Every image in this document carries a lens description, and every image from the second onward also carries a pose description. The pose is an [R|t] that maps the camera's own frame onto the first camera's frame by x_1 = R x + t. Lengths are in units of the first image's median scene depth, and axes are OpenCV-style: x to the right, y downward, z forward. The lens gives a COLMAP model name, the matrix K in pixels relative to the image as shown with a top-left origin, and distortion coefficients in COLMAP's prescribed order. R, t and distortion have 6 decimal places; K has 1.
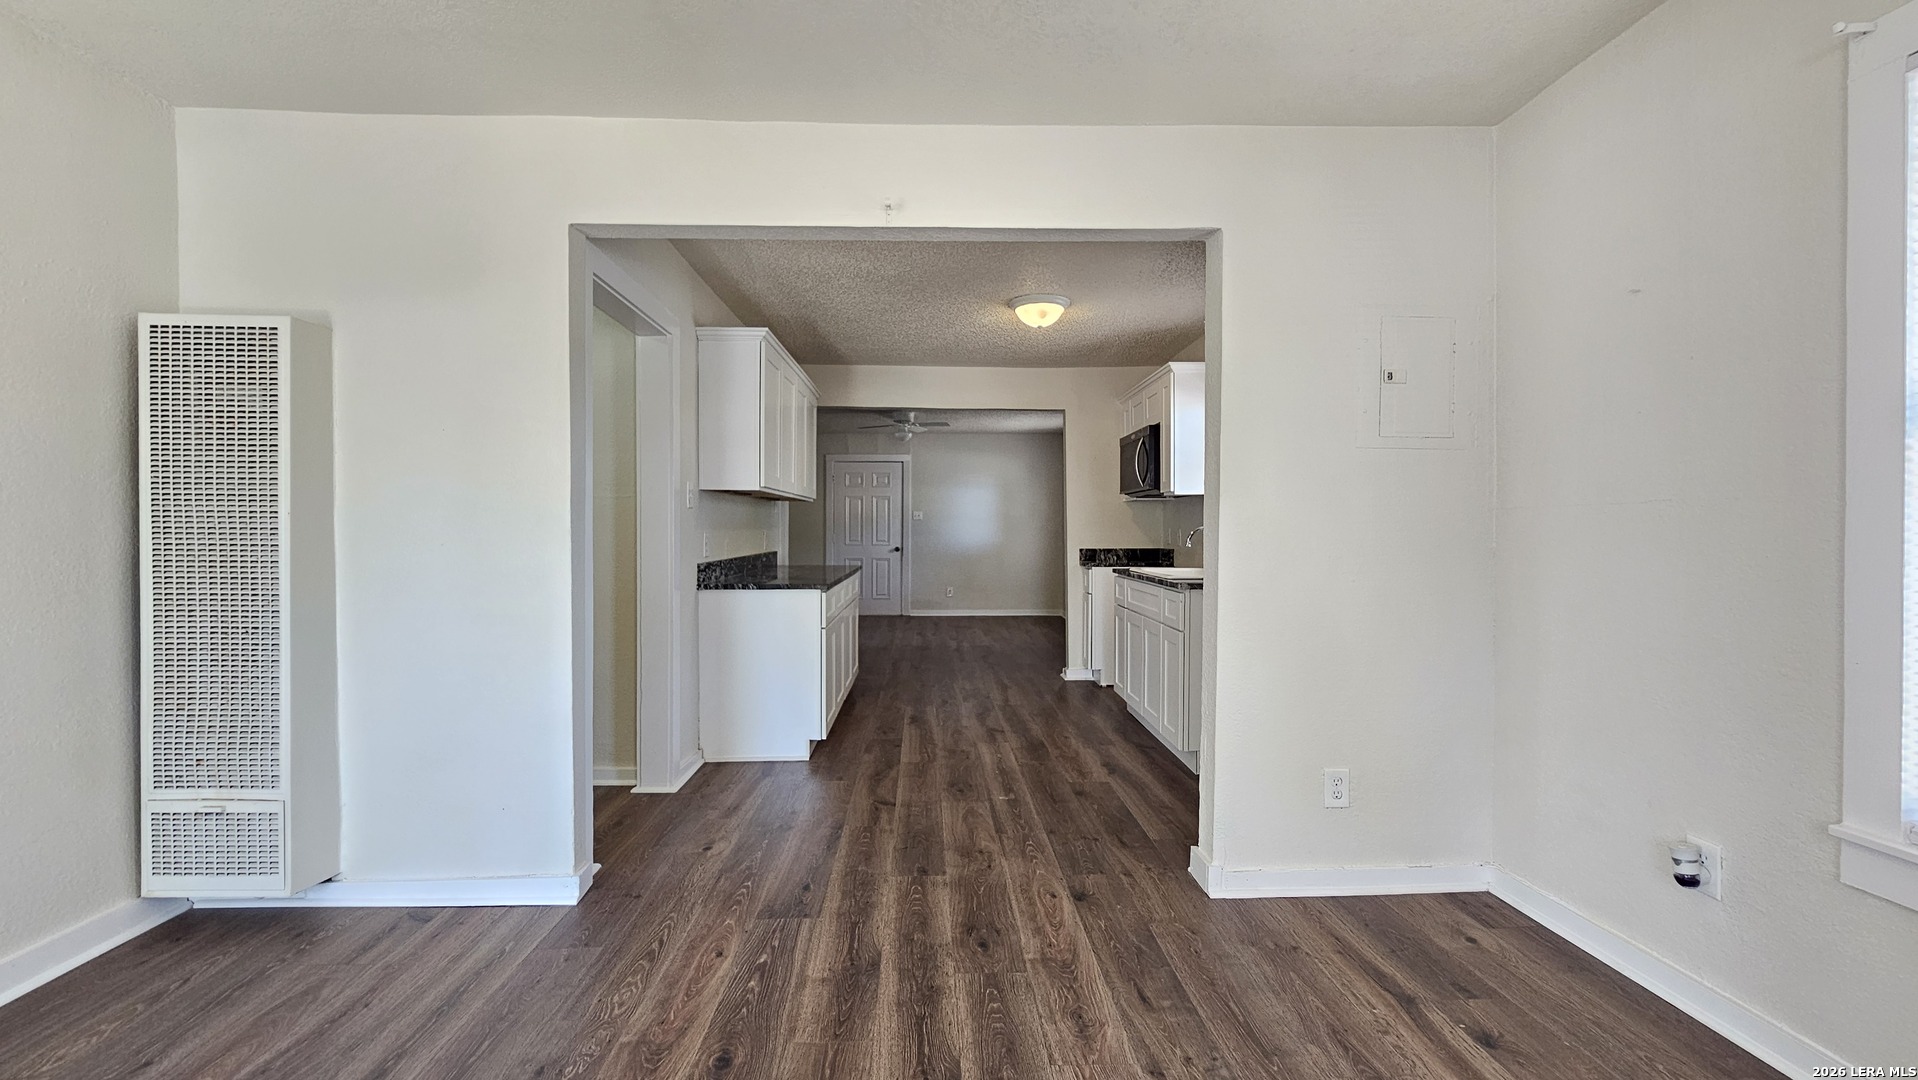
lens RADIAL K [[782.5, 0, 952.6], [0, 782.5, 539.0], [0, 0, 1]] dist [-0.001234, 0.000315]
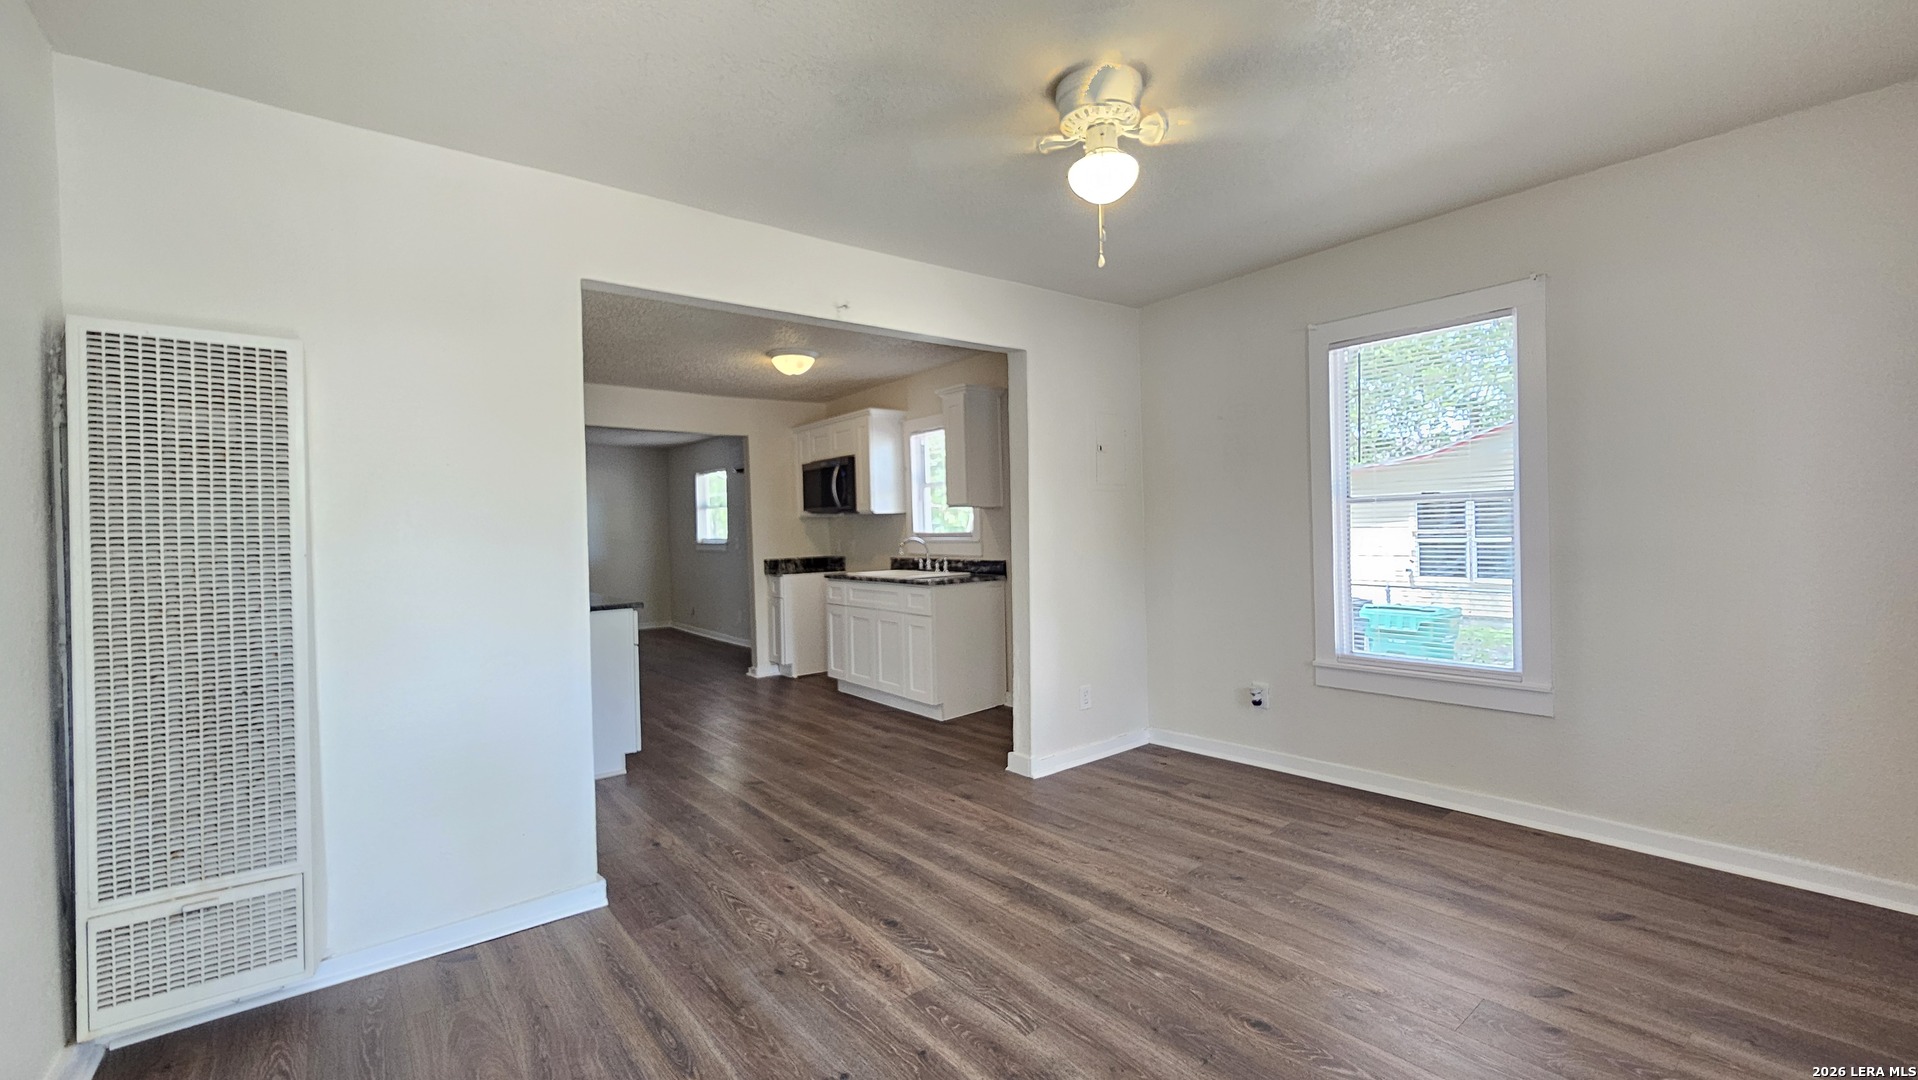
lens RADIAL K [[782.5, 0, 946.2], [0, 782.5, 539.9], [0, 0, 1]] dist [-0.001234, 0.000315]
pose [[0.807867, -0.028285, 0.588686, -0.559440], [0.033048, 0.999450, 0.002670, -0.020728], [-0.588438, 0.017298, 0.808357, -0.128244]]
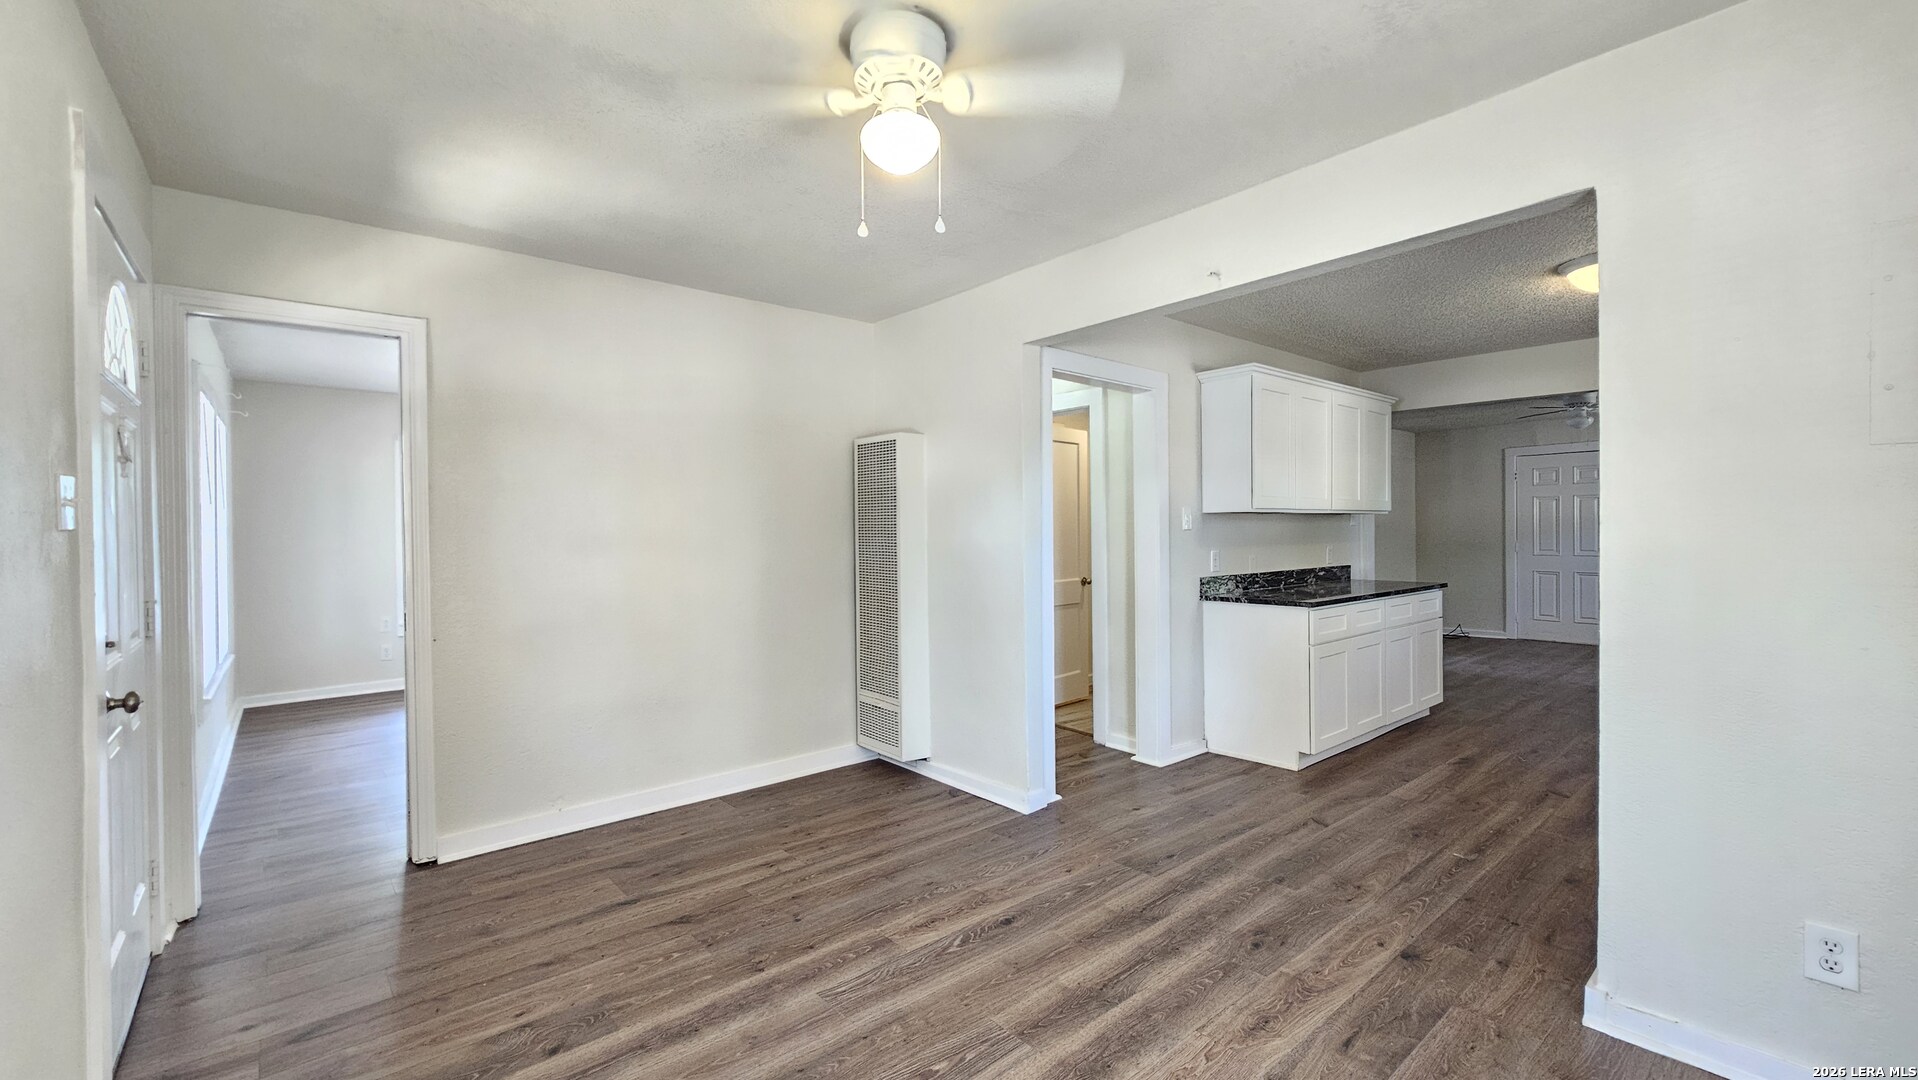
lens RADIAL K [[782.5, 0, 954.1], [0, 782.5, 538.1], [0, 0, 1]] dist [-0.001234, 0.000315]
pose [[0.621492, -0.003331, -0.783413, 0.435805], [0.001436, 0.999994, -0.003113, -0.029252], [0.783419, 0.000810, 0.621493, -0.001205]]
